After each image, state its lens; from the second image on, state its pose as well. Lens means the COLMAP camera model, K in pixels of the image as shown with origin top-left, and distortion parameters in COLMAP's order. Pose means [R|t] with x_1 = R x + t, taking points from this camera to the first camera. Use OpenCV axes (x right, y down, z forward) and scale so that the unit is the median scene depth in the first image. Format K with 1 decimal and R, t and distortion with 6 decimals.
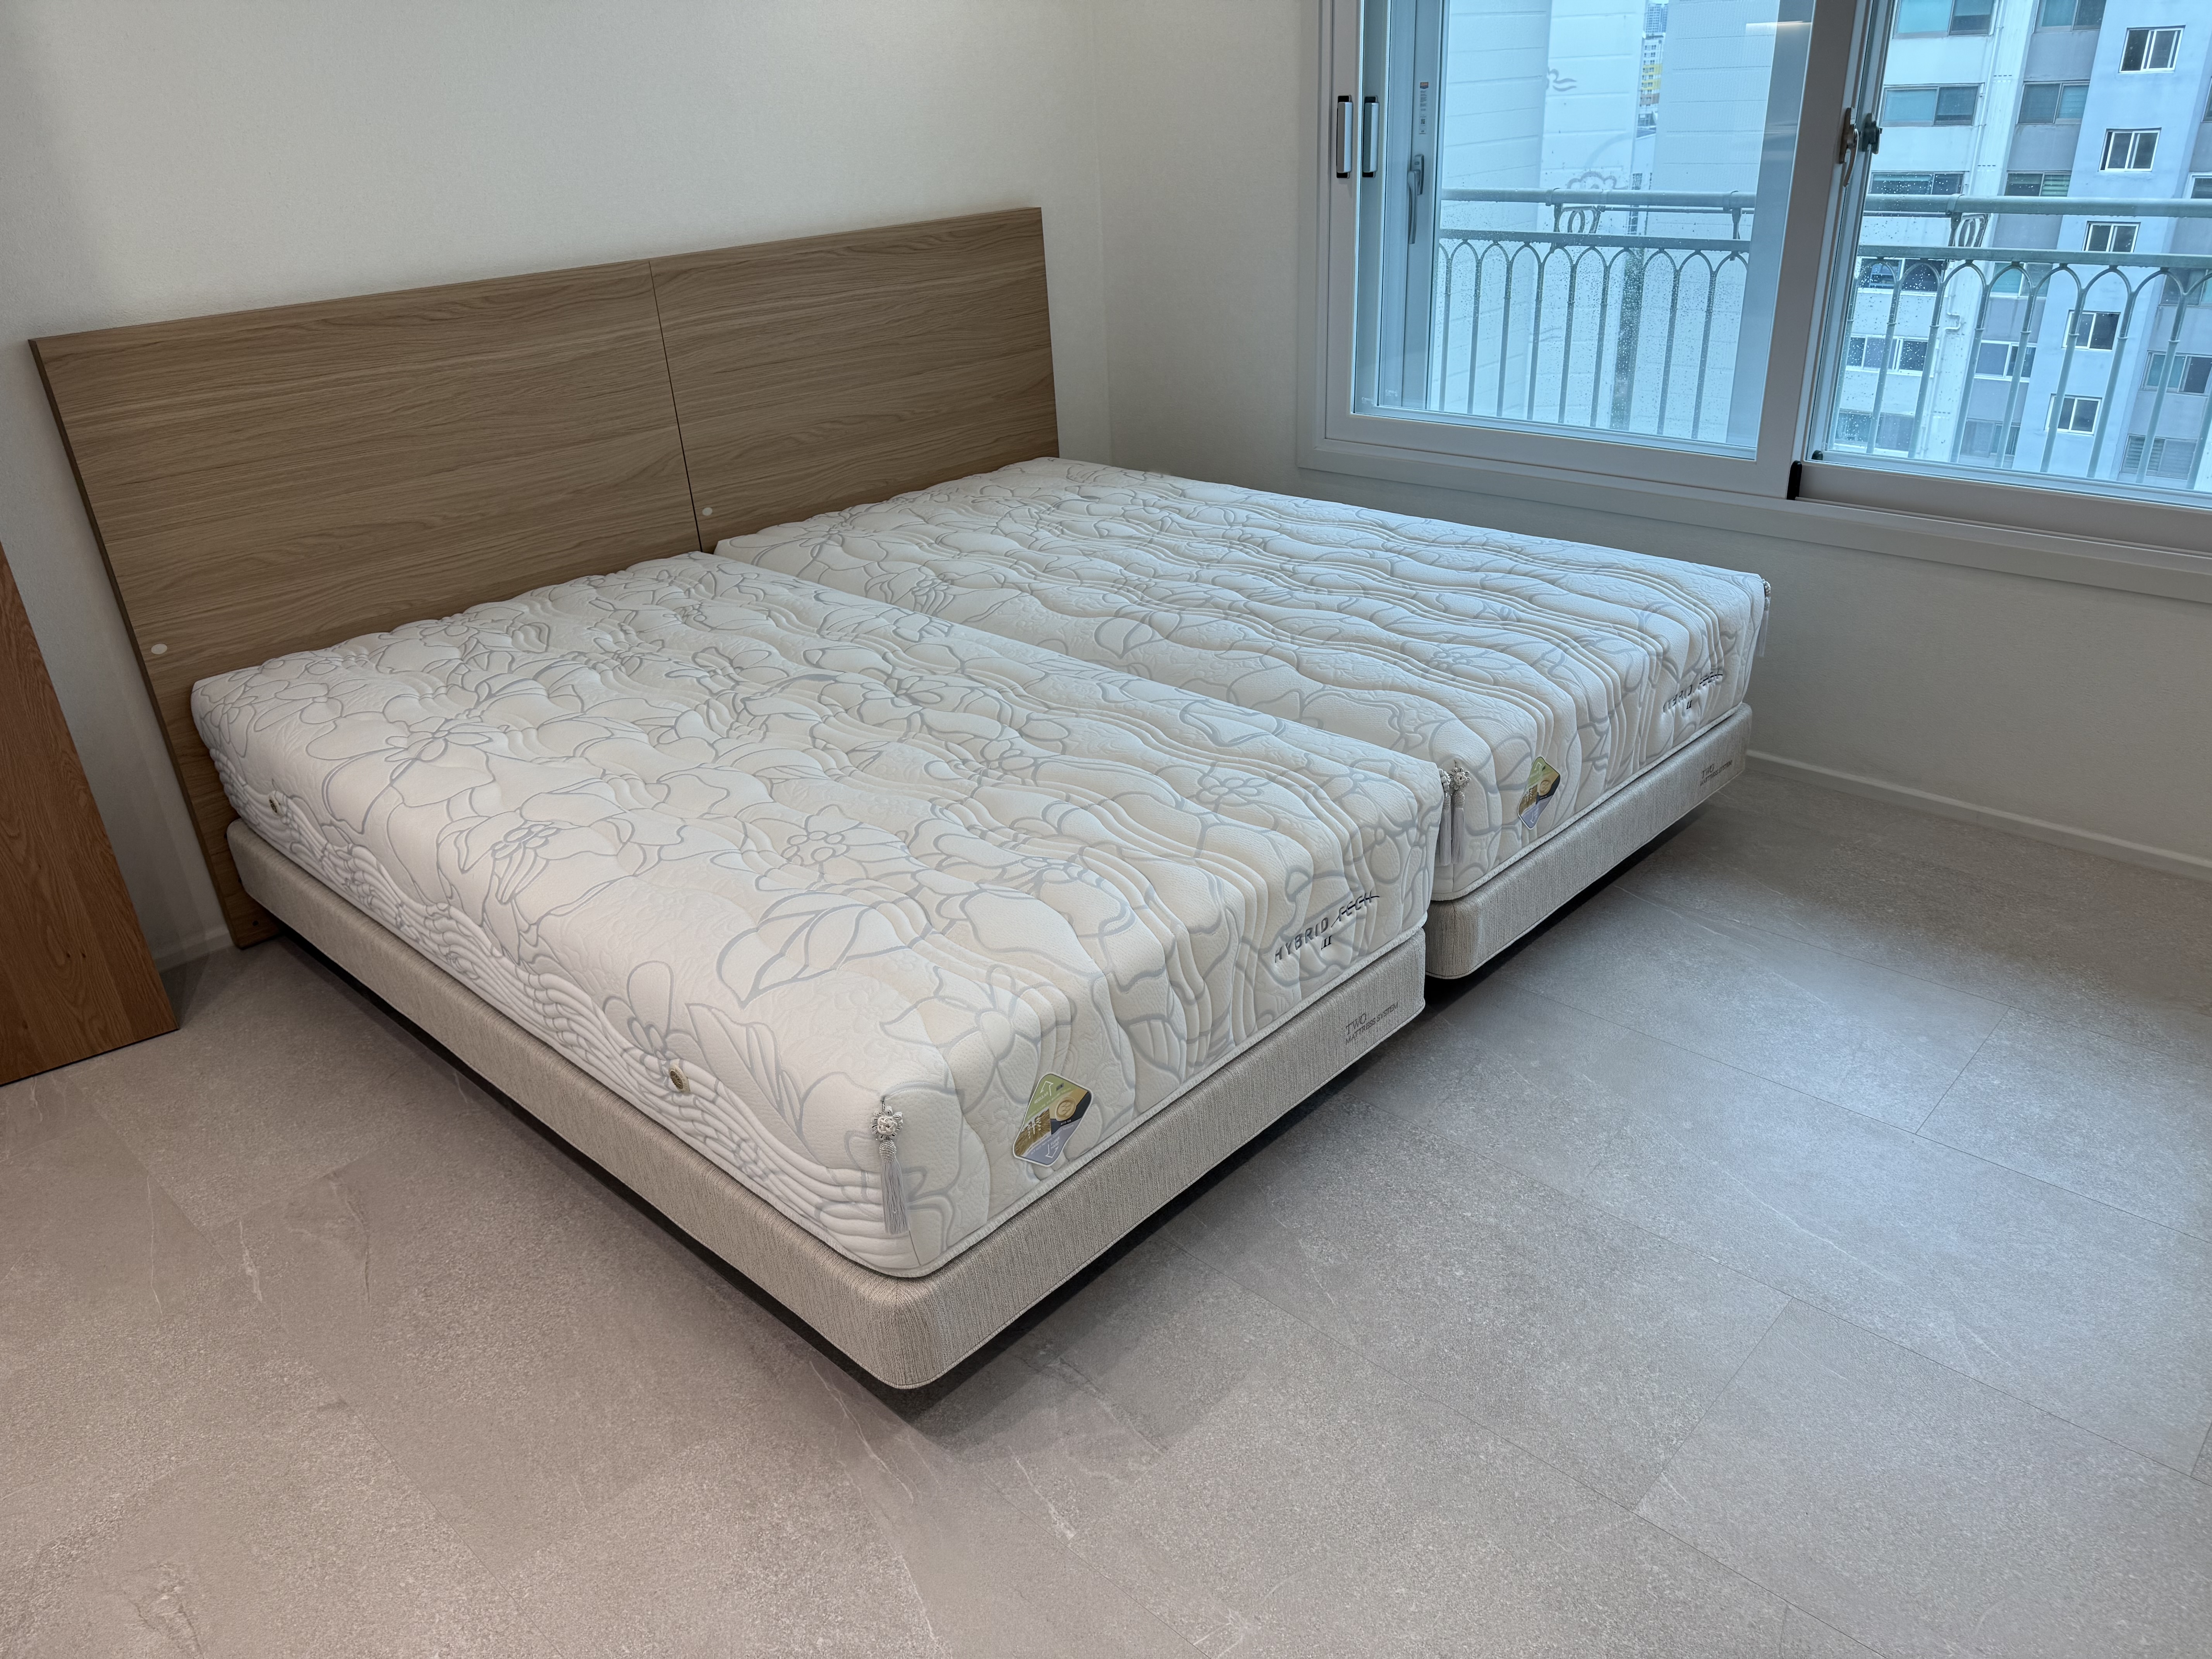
lens RADIAL K [[1556.7, 0, 1120.6], [0, 1556.7, 832.6], [0, 0, 1]] dist [0.097423, -0.179092]
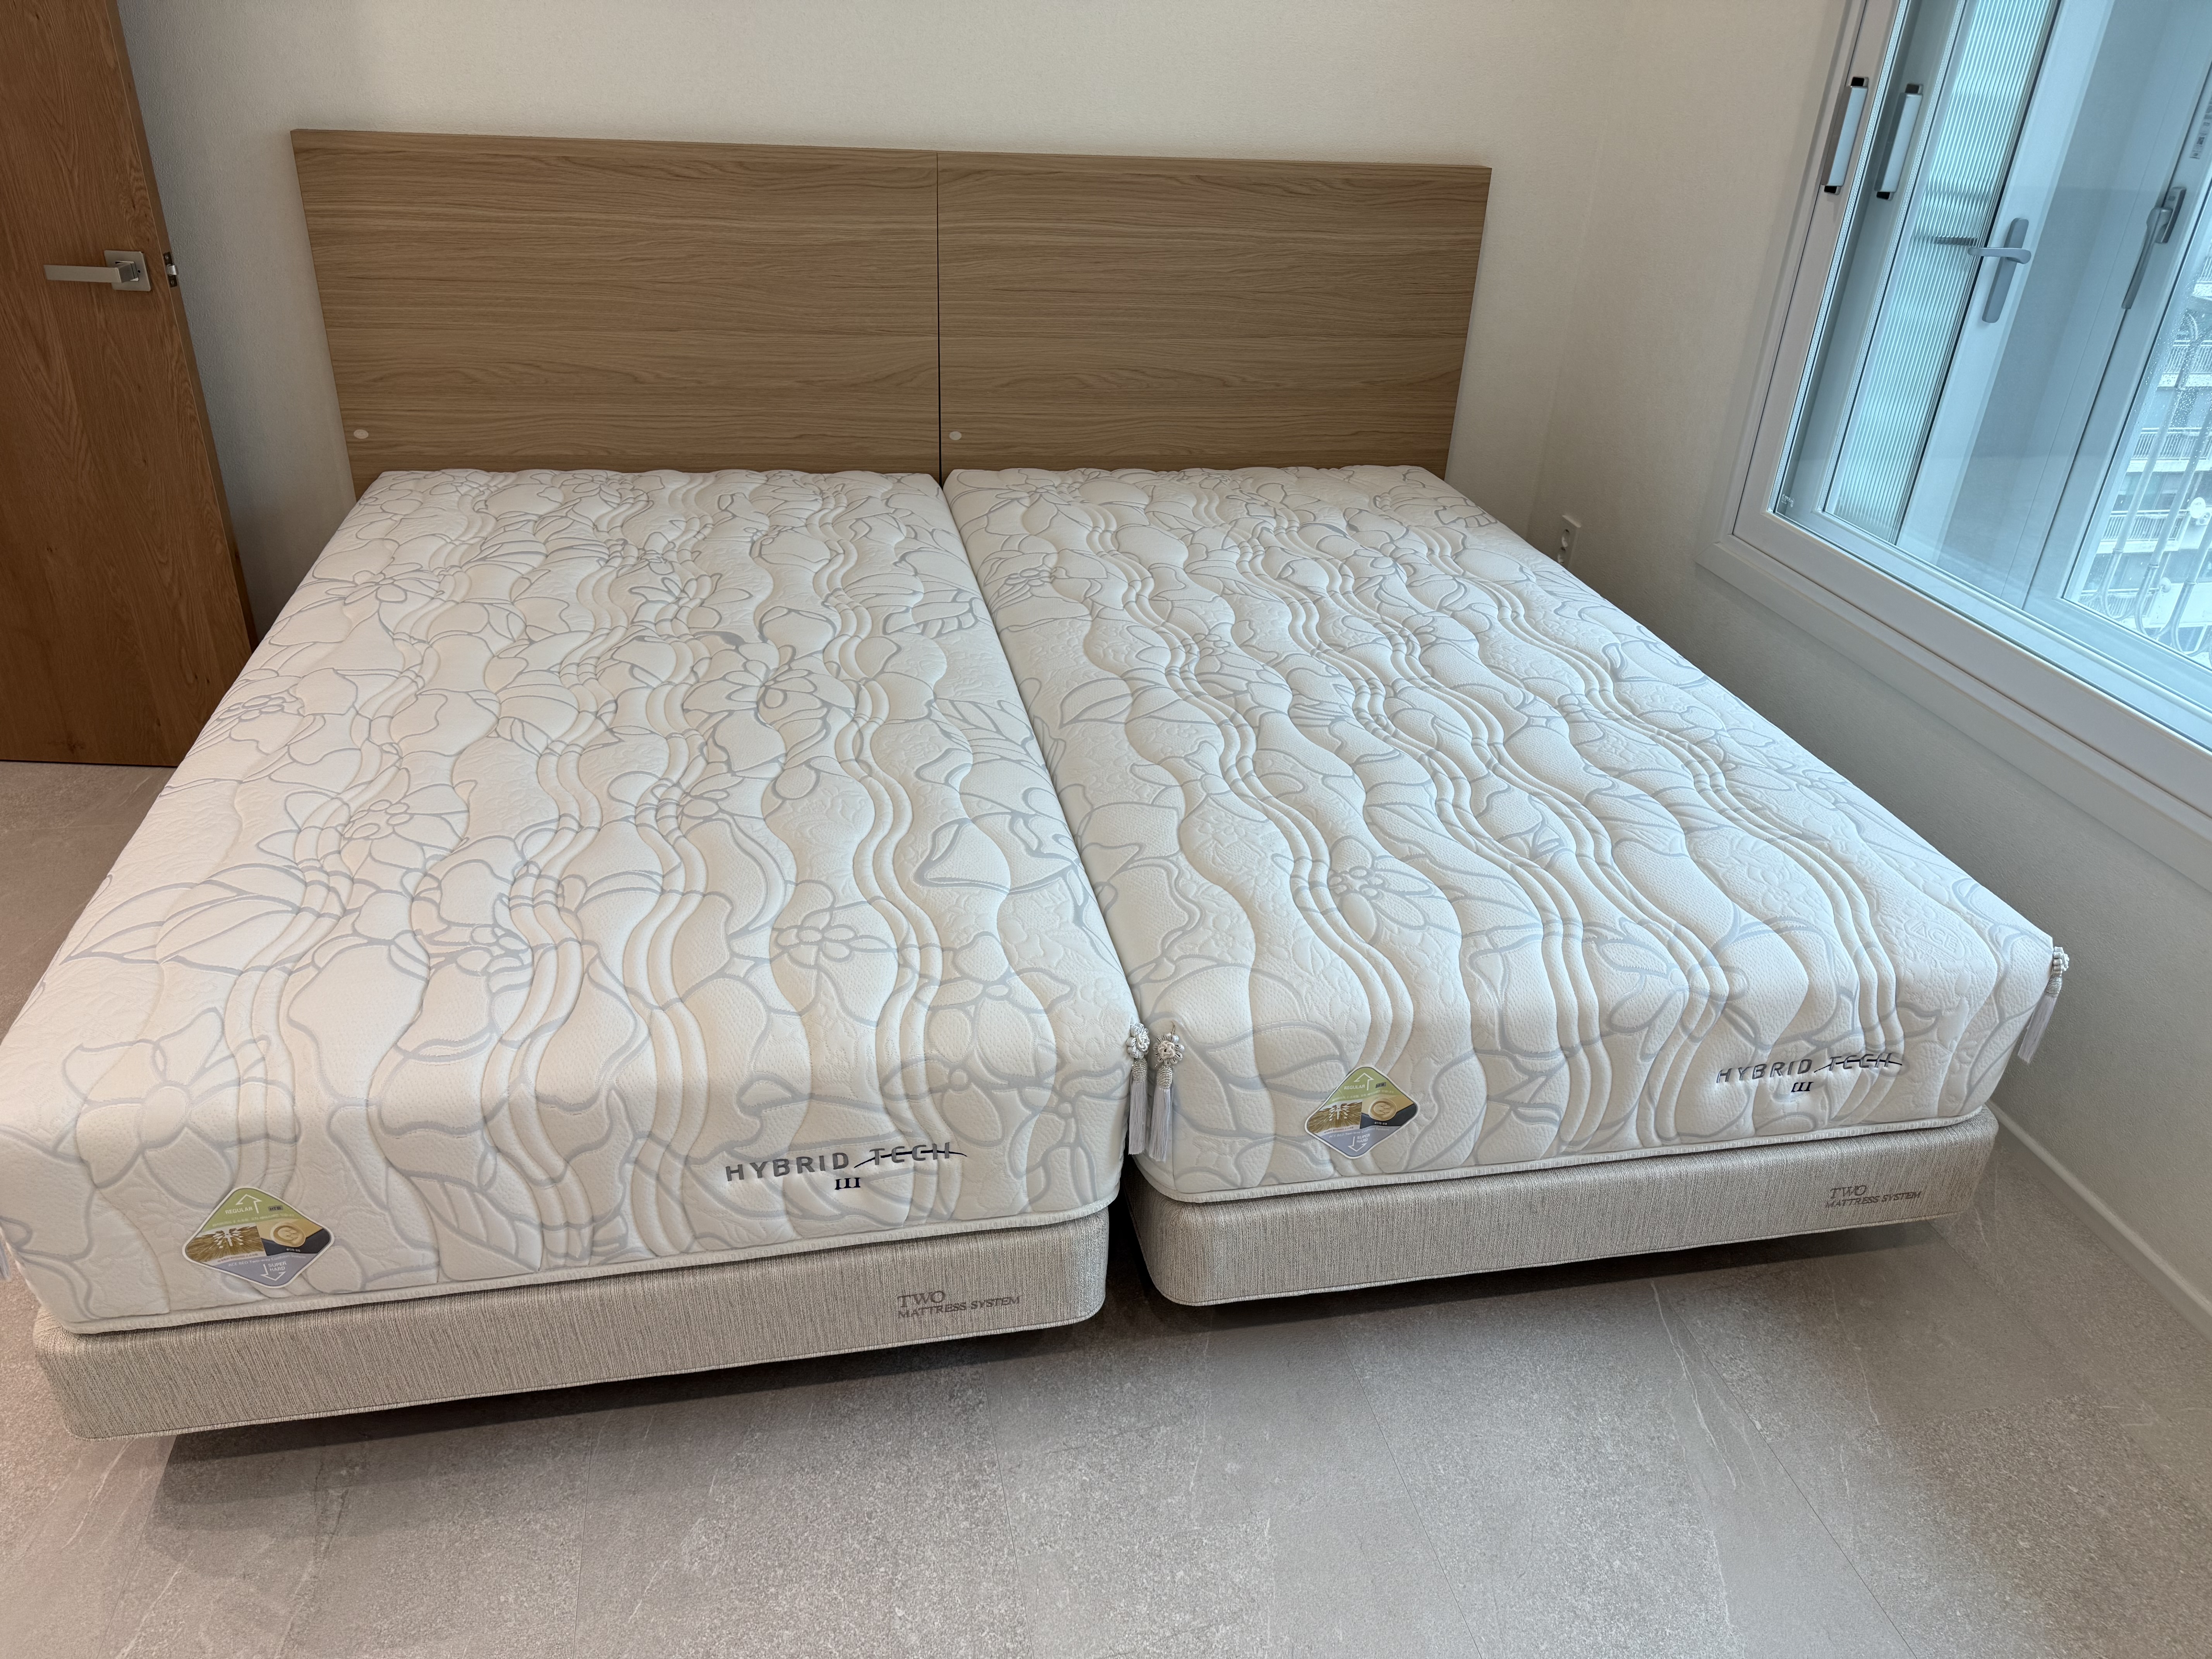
lens RADIAL K [[1546.8, 0, 1120.2], [0, 1546.8, 820.0], [0, 0, 1]] dist [0.138363, -0.279197]
pose [[0.815876, 0.348697, -0.461255, 0.378679], [-0.330098, 0.935823, 0.123575, -0.163778], [0.474744, 0.051437, 0.878620, 0.296739]]
